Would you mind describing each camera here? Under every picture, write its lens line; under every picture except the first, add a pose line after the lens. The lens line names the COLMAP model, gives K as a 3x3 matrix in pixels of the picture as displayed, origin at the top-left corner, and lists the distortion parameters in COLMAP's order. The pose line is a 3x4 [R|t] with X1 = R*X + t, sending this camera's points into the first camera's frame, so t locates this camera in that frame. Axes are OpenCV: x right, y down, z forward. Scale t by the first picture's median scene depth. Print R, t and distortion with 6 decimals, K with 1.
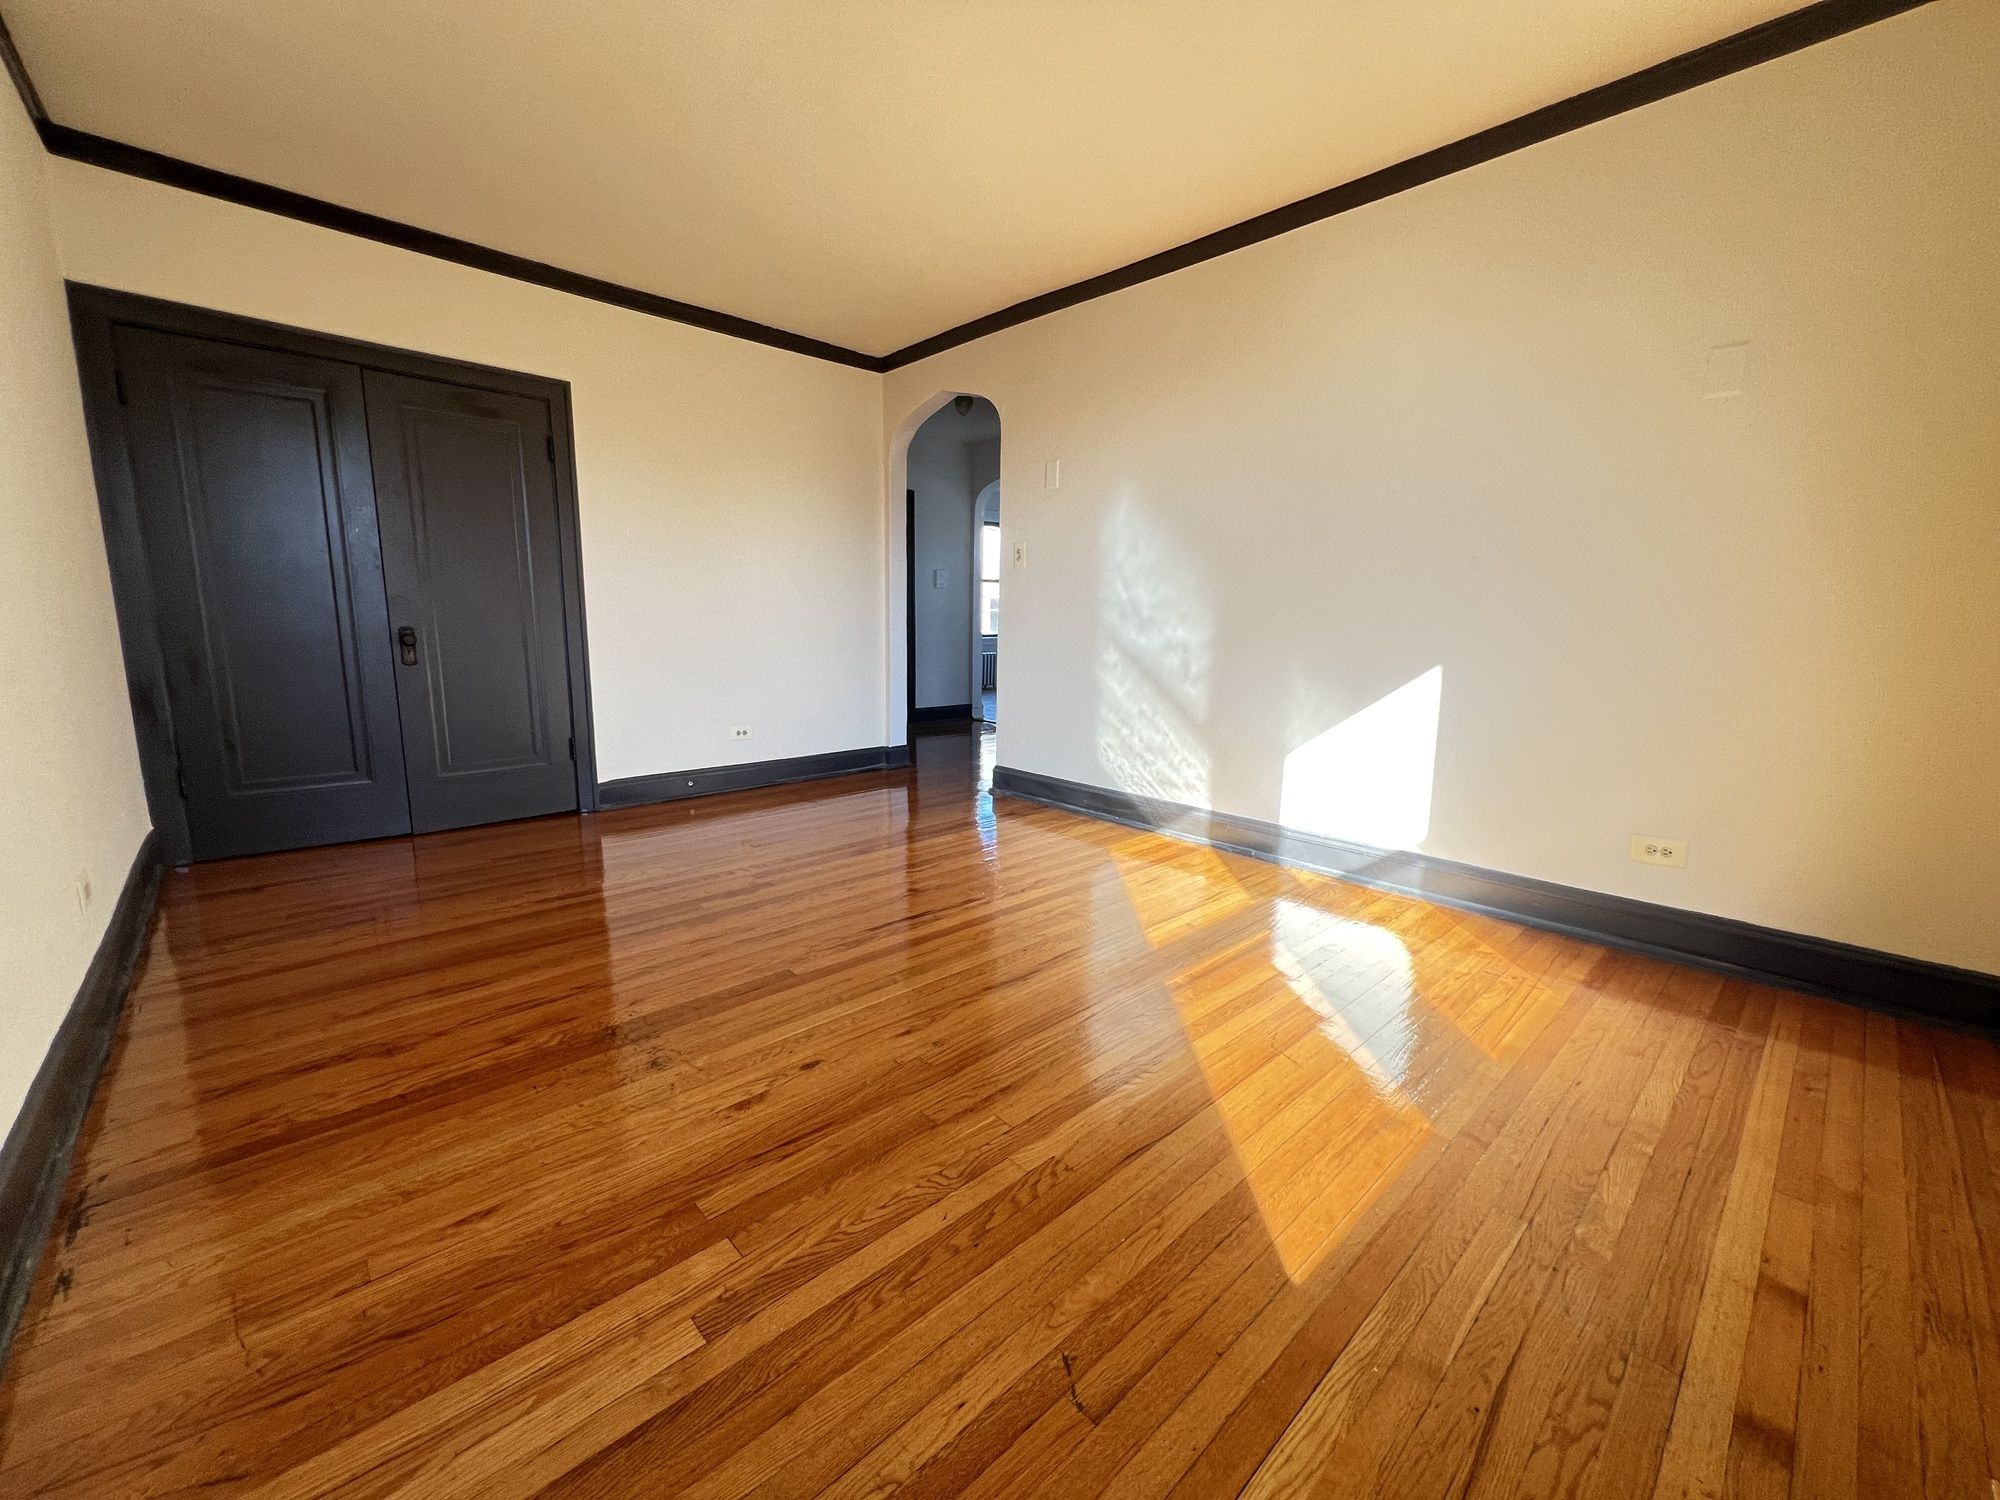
lens RADIAL K [[799.4, 0, 996.3], [0, 799.4, 744.5], [0, 0, 1]] dist [-0.003162, 0.000206]
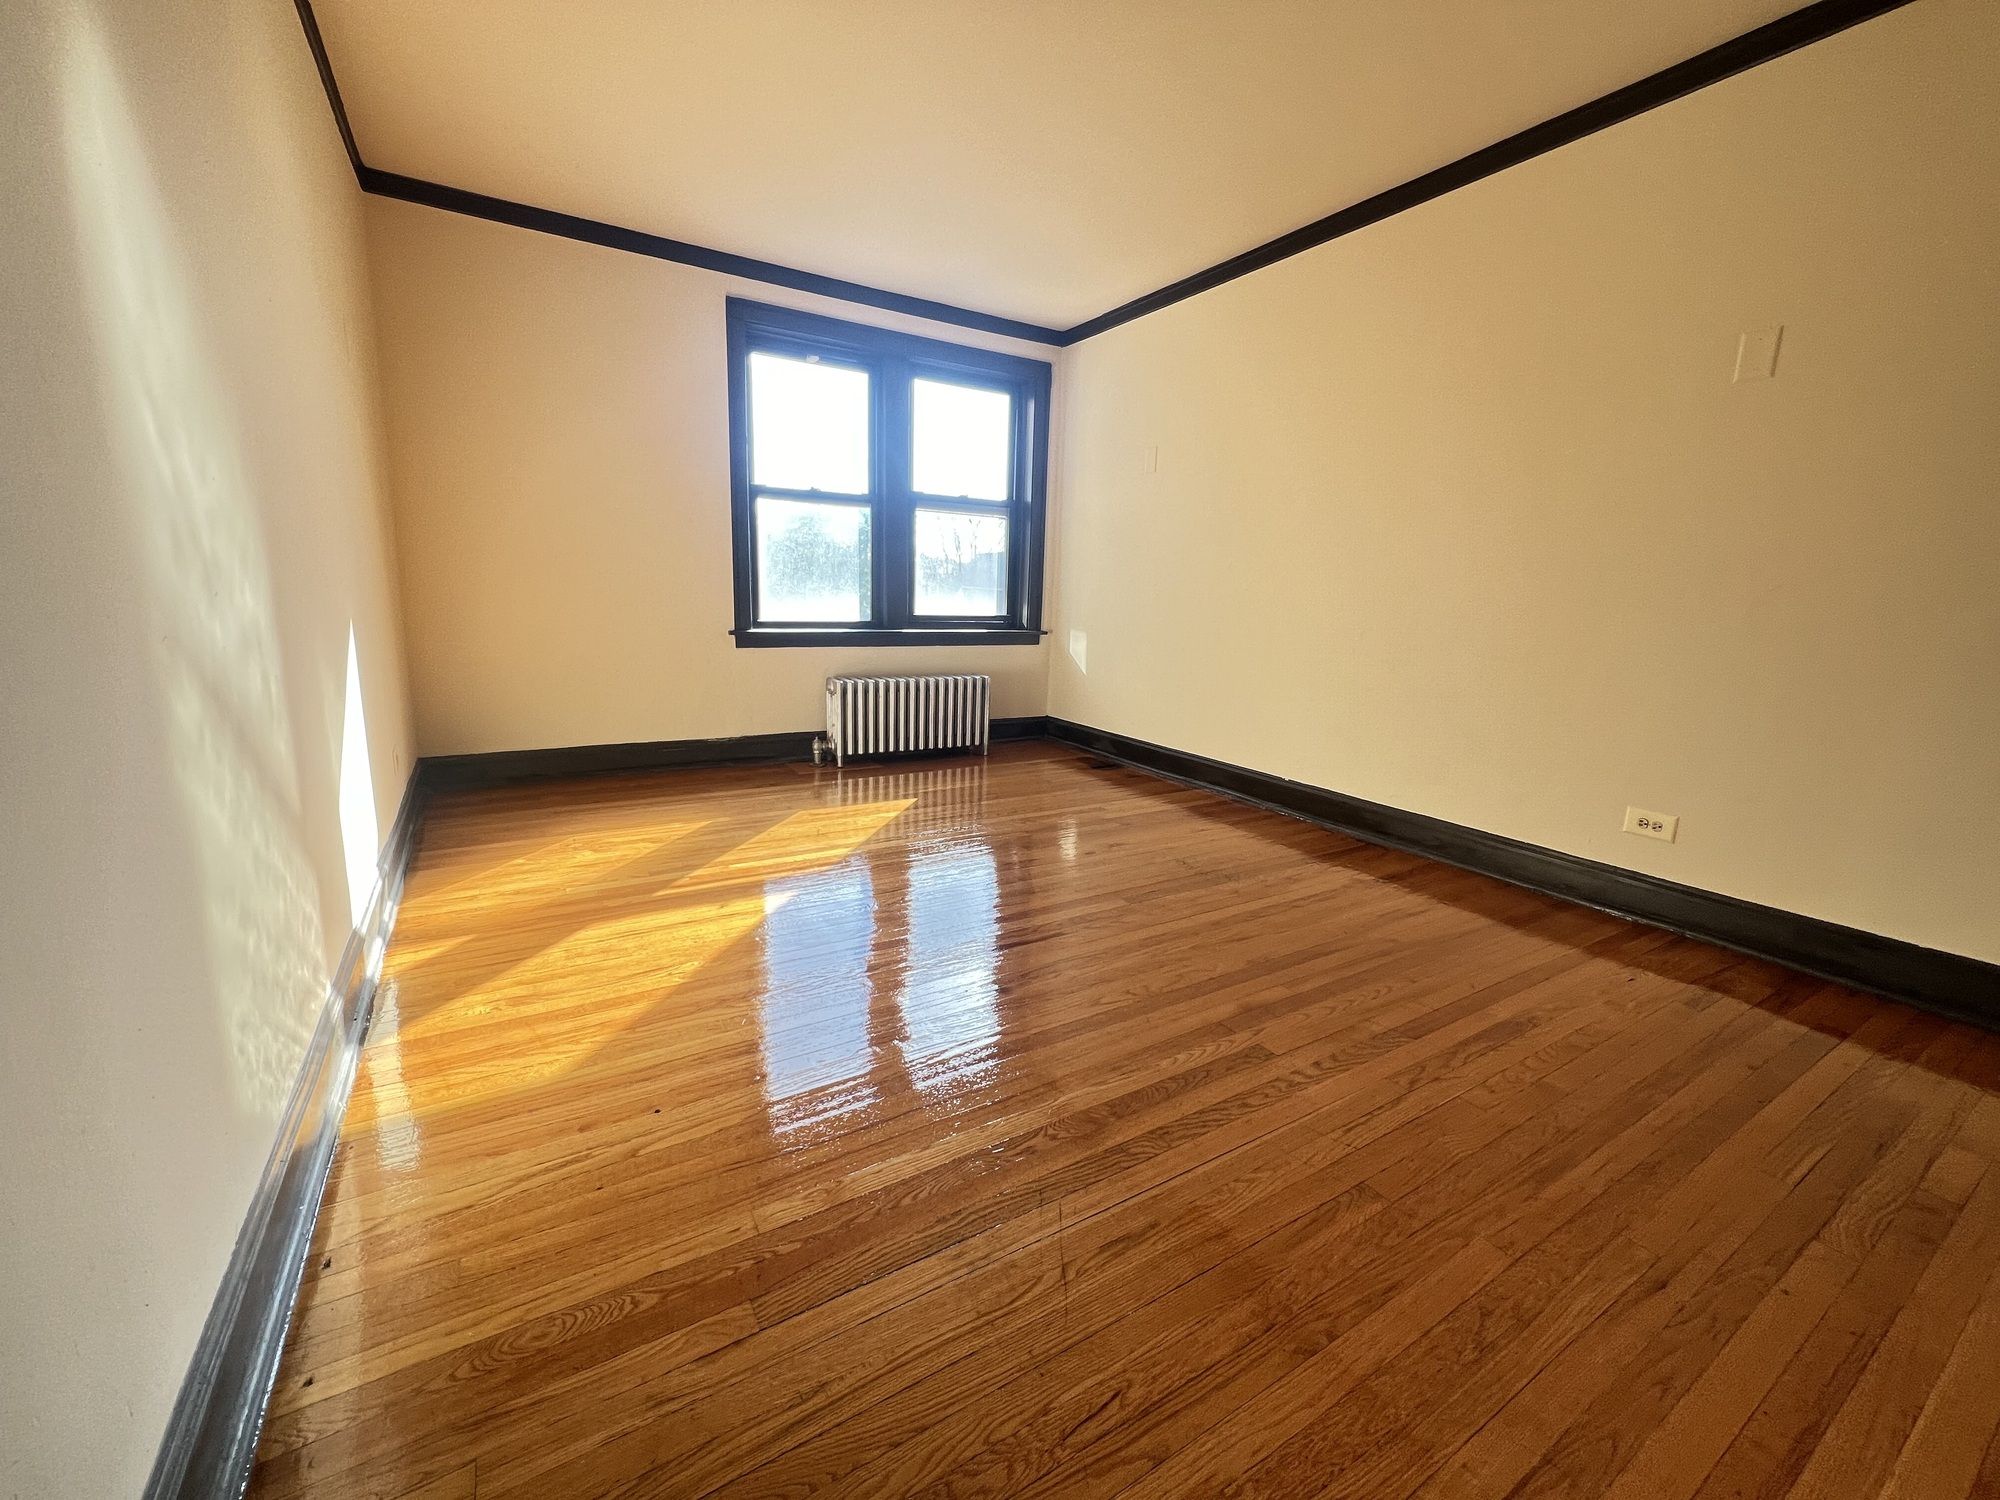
lens RADIAL K [[799.4, 0, 995.9], [0, 799.4, 750.5], [0, 0, 1]] dist [-0.003162, 0.000206]
pose [[-0.978099, -0.083772, 0.190539, -0.228240], [-0.010886, 0.934766, 0.355097, -0.273325], [-0.207857, 0.345246, -0.915205, 1.689884]]
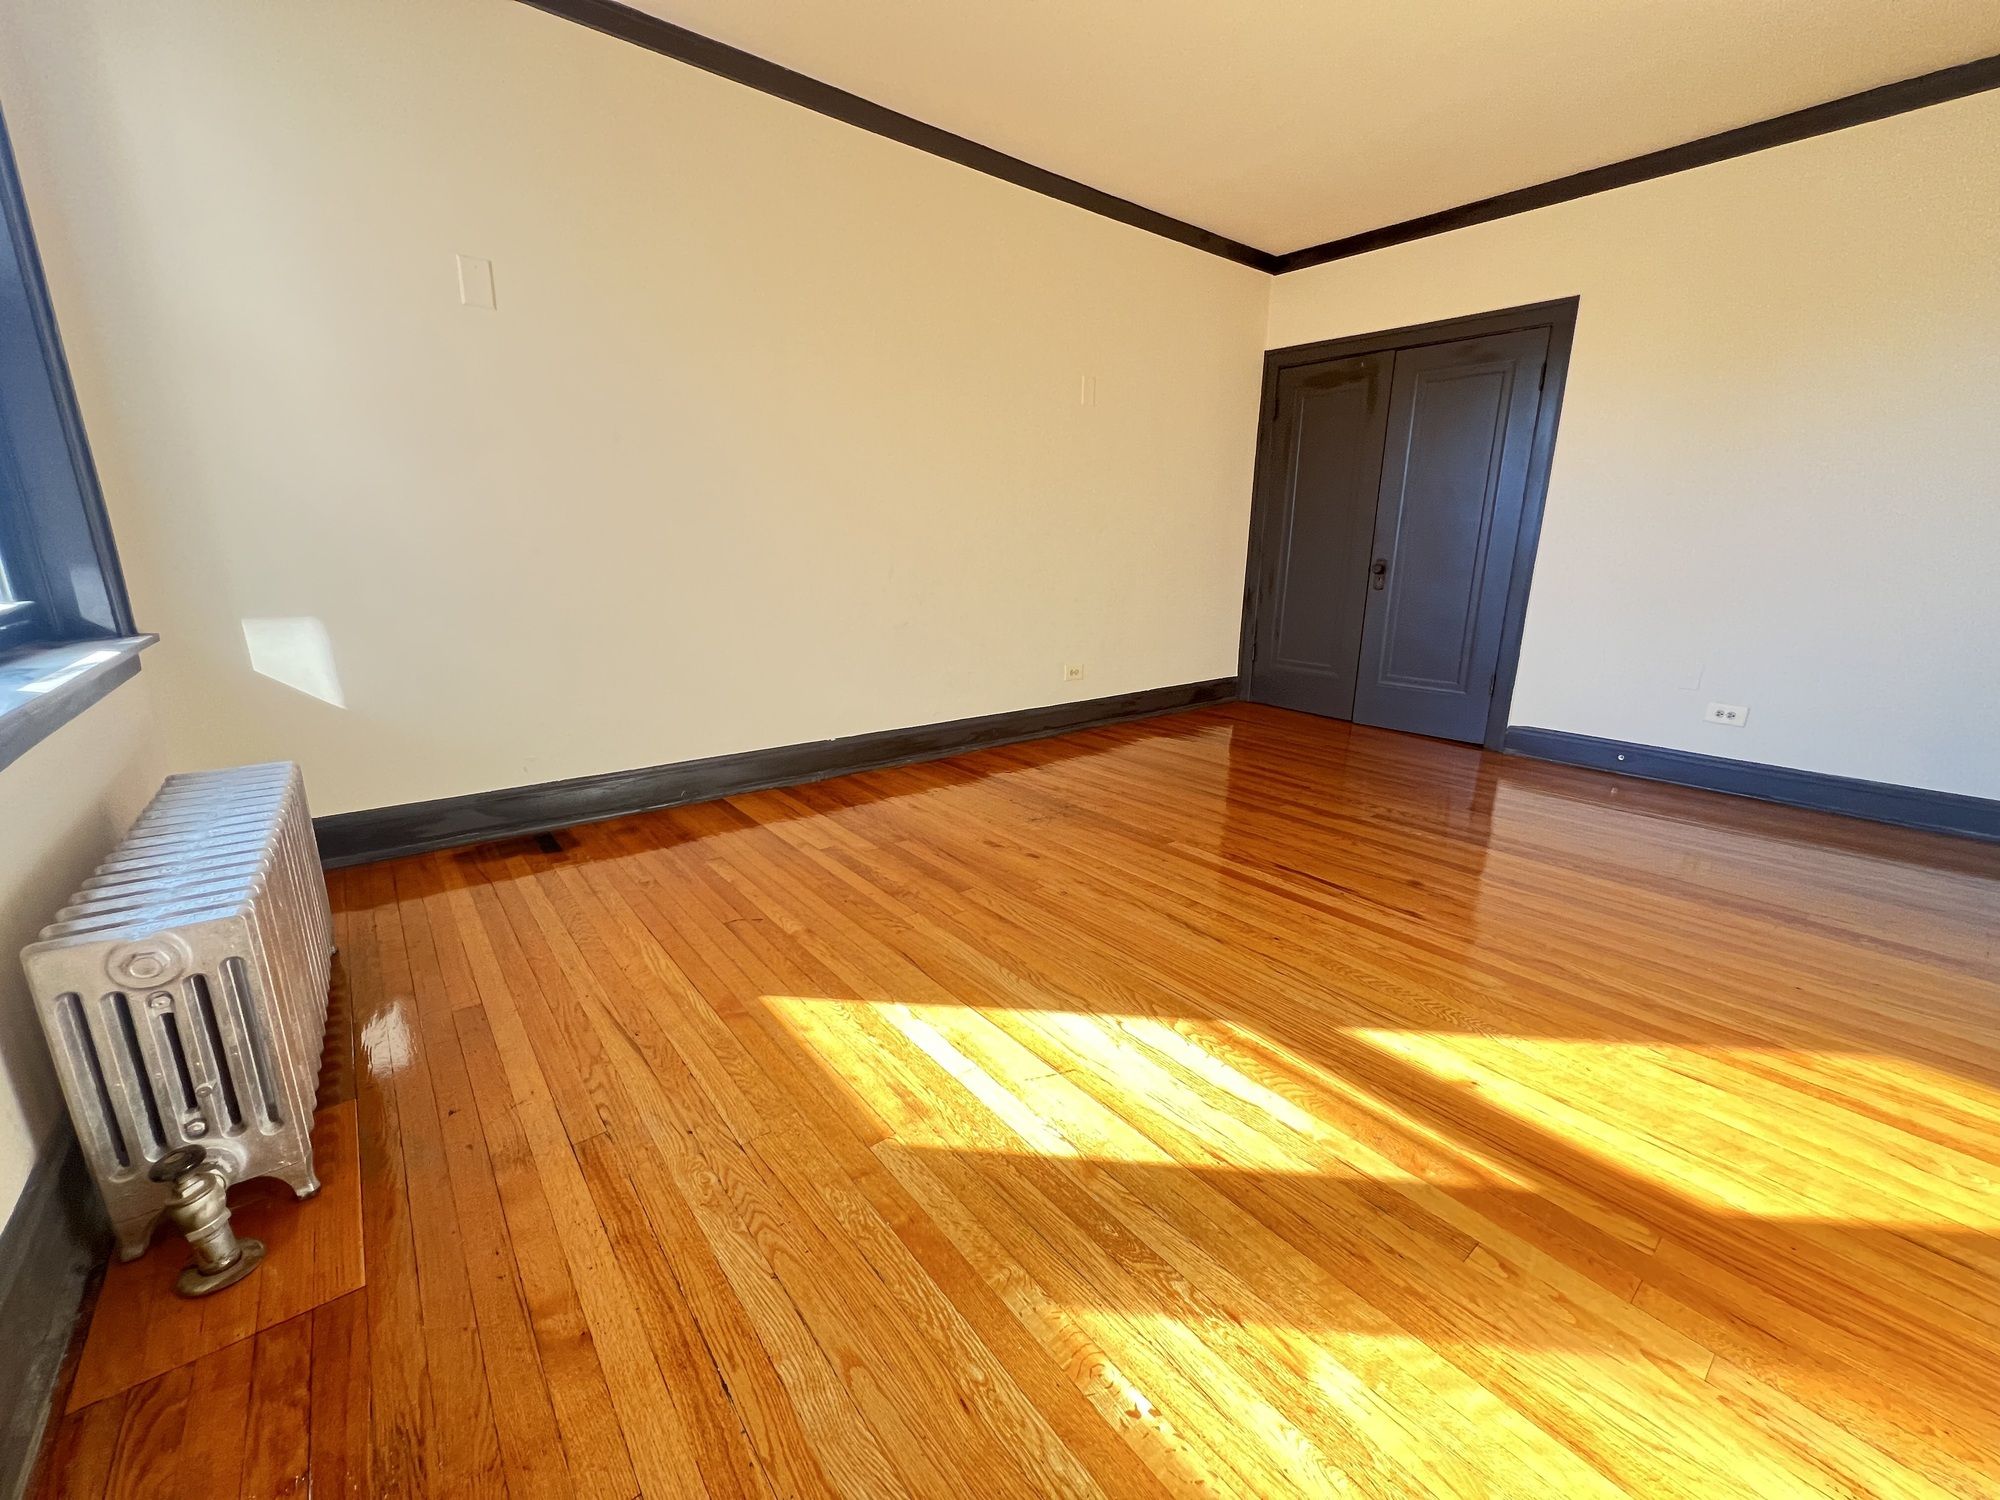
lens RADIAL K [[799.4, 0, 994.5], [0, 799.4, 745.5], [0, 0, 1]] dist [-0.003162, 0.000206]
pose [[-0.069868, 0.231658, -0.970285, 0.746226], [-0.173647, 0.954988, 0.240510, -0.080340], [0.982326, 0.185291, -0.026497, 0.623897]]
